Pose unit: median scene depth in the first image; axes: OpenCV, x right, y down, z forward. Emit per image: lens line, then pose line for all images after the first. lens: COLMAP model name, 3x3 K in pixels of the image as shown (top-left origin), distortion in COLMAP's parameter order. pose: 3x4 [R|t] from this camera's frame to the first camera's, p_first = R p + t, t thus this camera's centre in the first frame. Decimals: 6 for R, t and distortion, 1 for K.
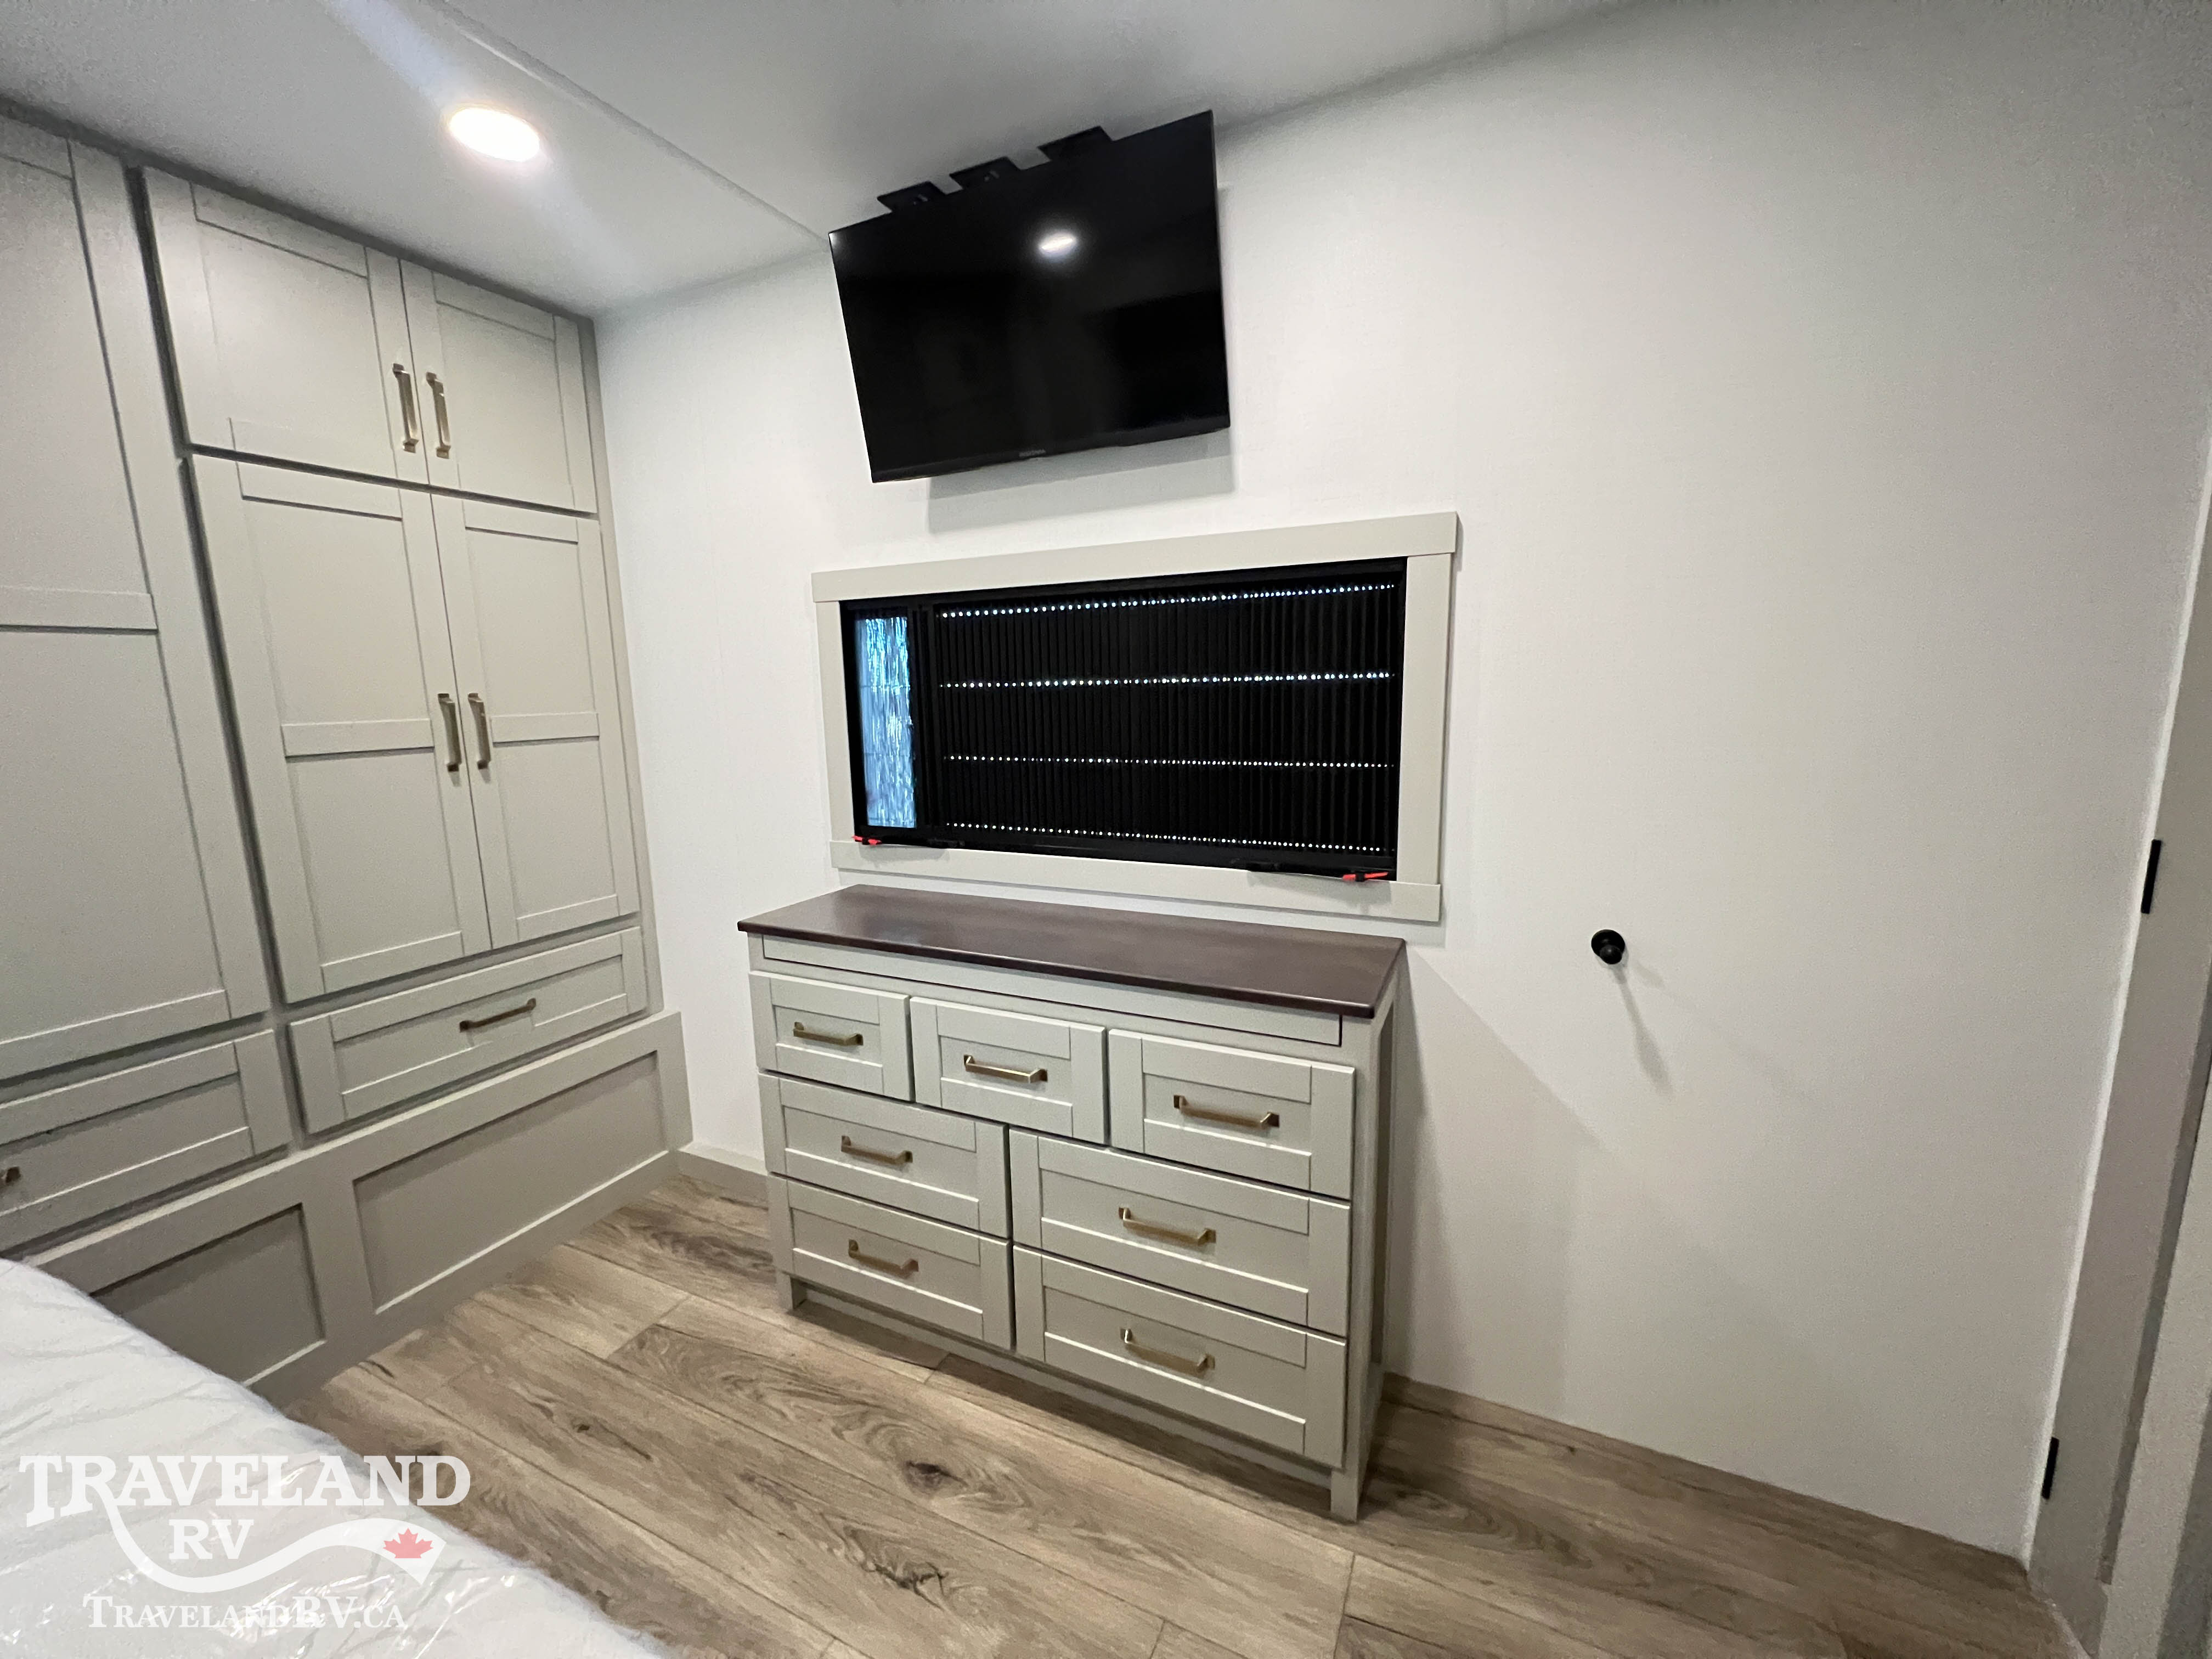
lens RADIAL K [[883.2, 0, 1098.2], [0, 883.2, 820.5], [0, 0, 1]] dist [-0.001597, 0.001242]
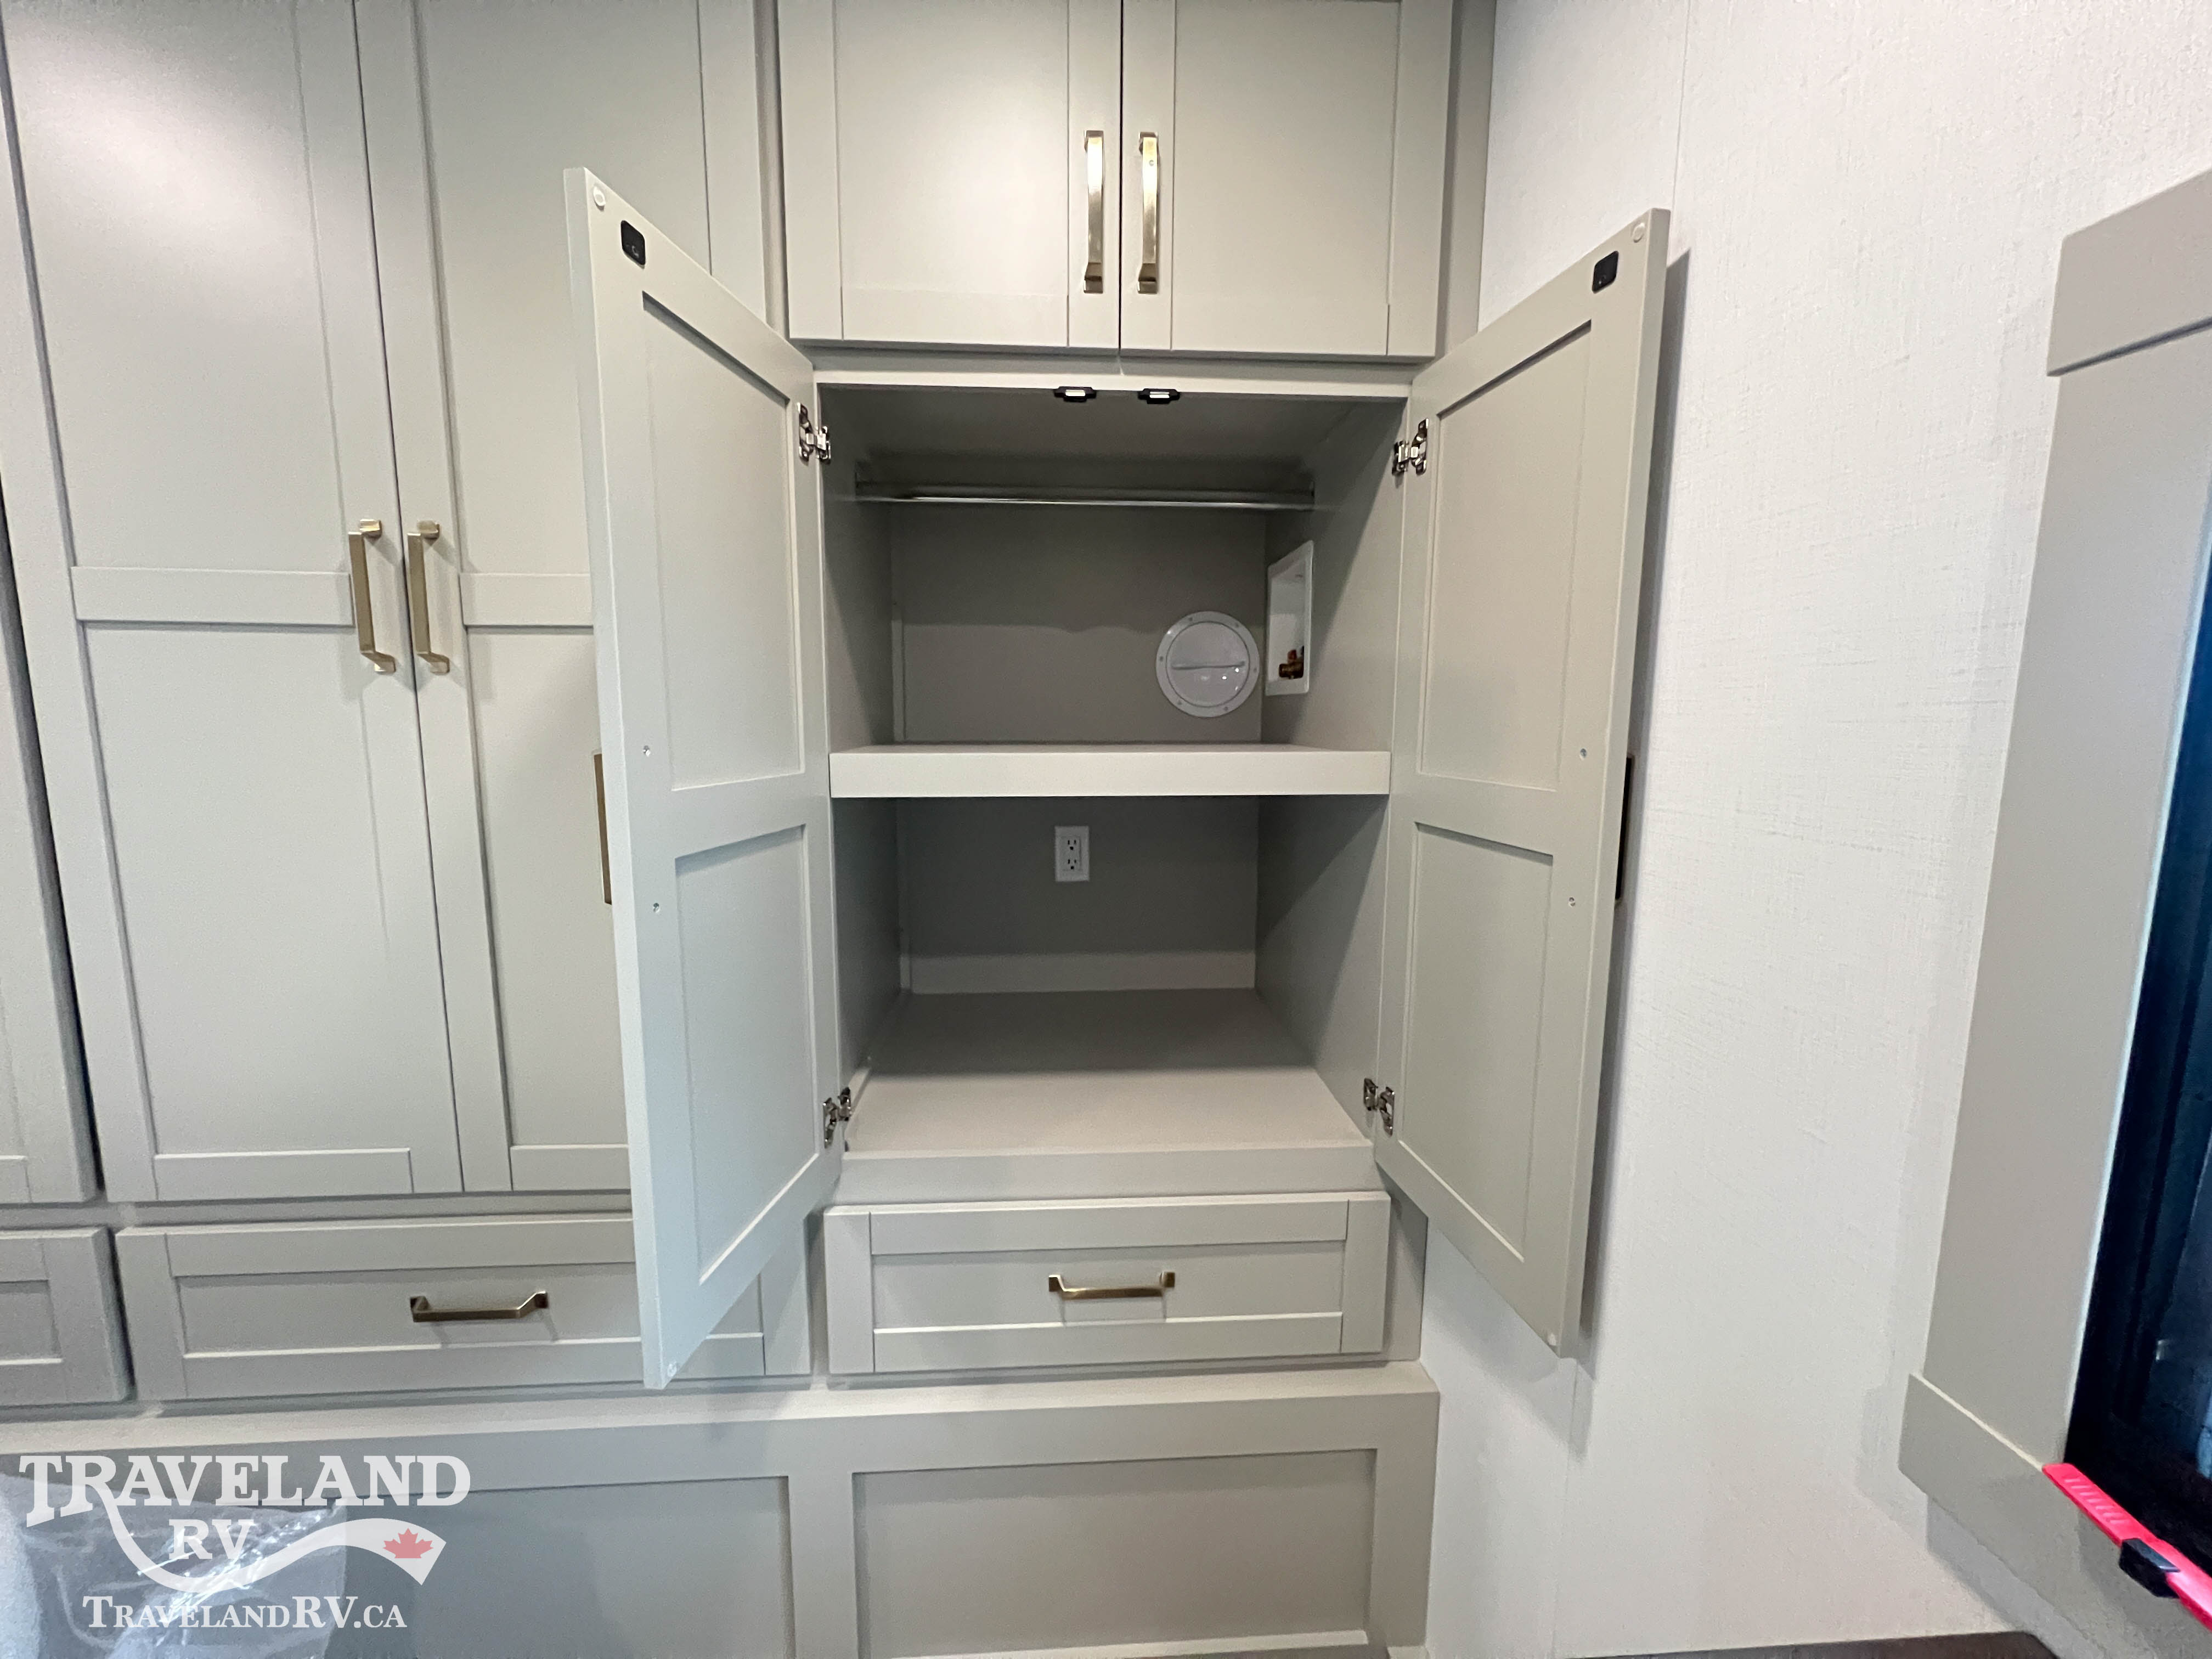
lens RADIAL K [[883.2, 0, 1101.8], [0, 883.2, 827.4], [0, 0, 1]] dist [-0.001597, 0.001242]
pose [[0.476840, 0.145491, -0.866866, -0.235065], [-0.143873, 0.985825, 0.086316, -0.127481], [0.867136, 0.083559, 0.491012, 0.714995]]
